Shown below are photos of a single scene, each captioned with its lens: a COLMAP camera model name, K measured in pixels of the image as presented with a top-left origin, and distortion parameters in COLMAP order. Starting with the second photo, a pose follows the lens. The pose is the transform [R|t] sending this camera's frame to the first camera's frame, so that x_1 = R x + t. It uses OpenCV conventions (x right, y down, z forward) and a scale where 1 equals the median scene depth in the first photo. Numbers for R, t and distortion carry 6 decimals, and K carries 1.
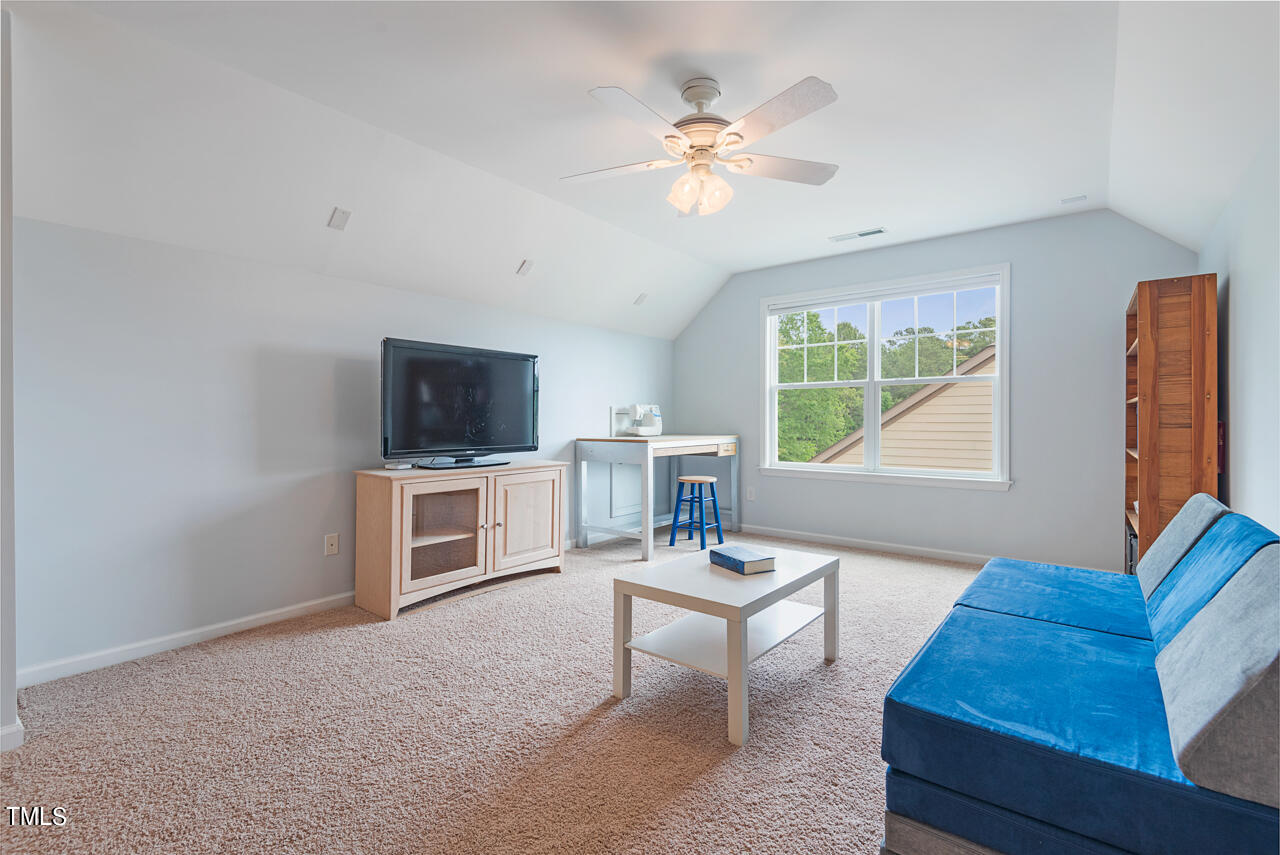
lens RADIAL K [[580.0, 0, 638.9], [0, 580.0, 428.0], [0, 0, 1]] dist [0.029143, -0.018635]
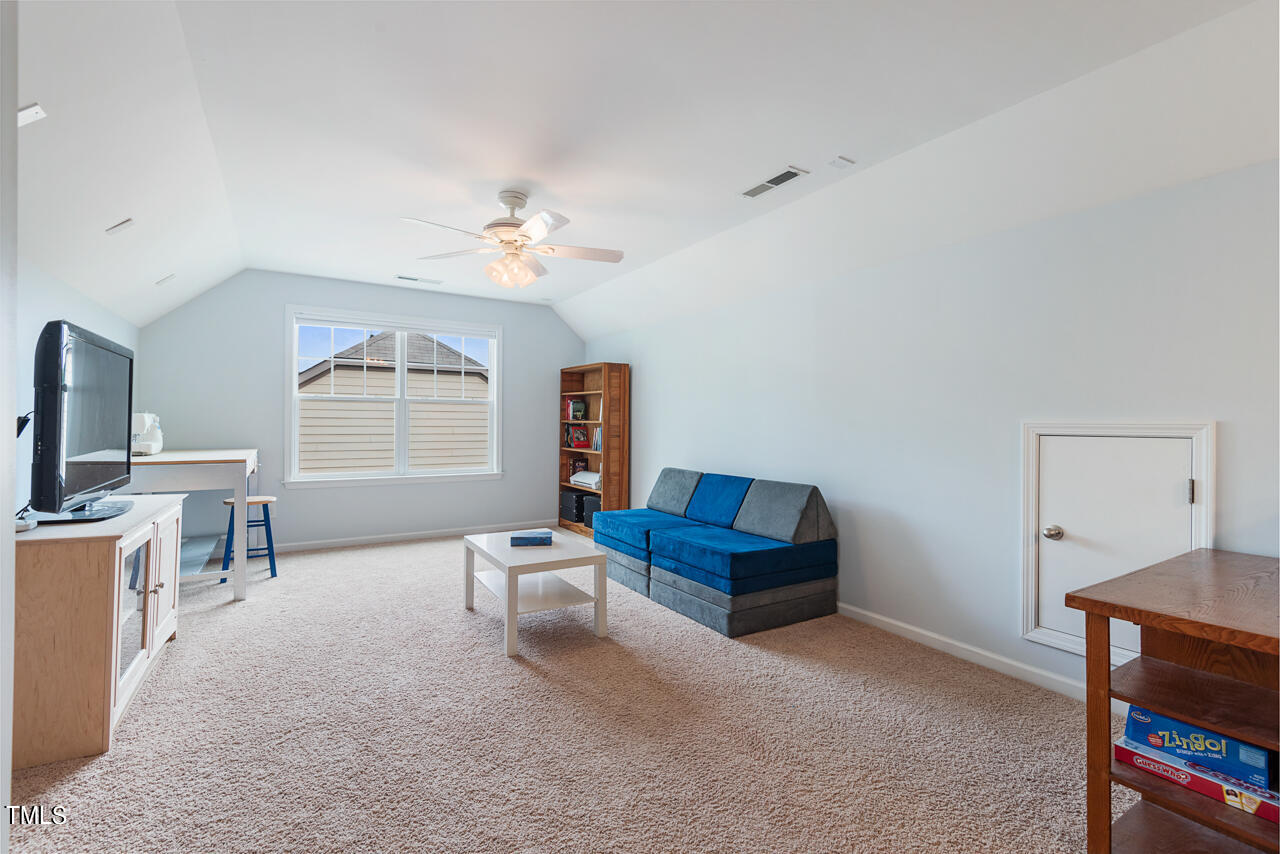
lens RADIAL K [[580.0, 0, 638.4], [0, 580.0, 420.0], [0, 0, 1]] dist [0.029143, -0.018635]
pose [[0.343582, 0.008062, 0.939088, -0.726740], [-0.001678, 0.999967, -0.007971, -0.035271], [-0.939121, 0.001163, 0.343584, 0.175661]]
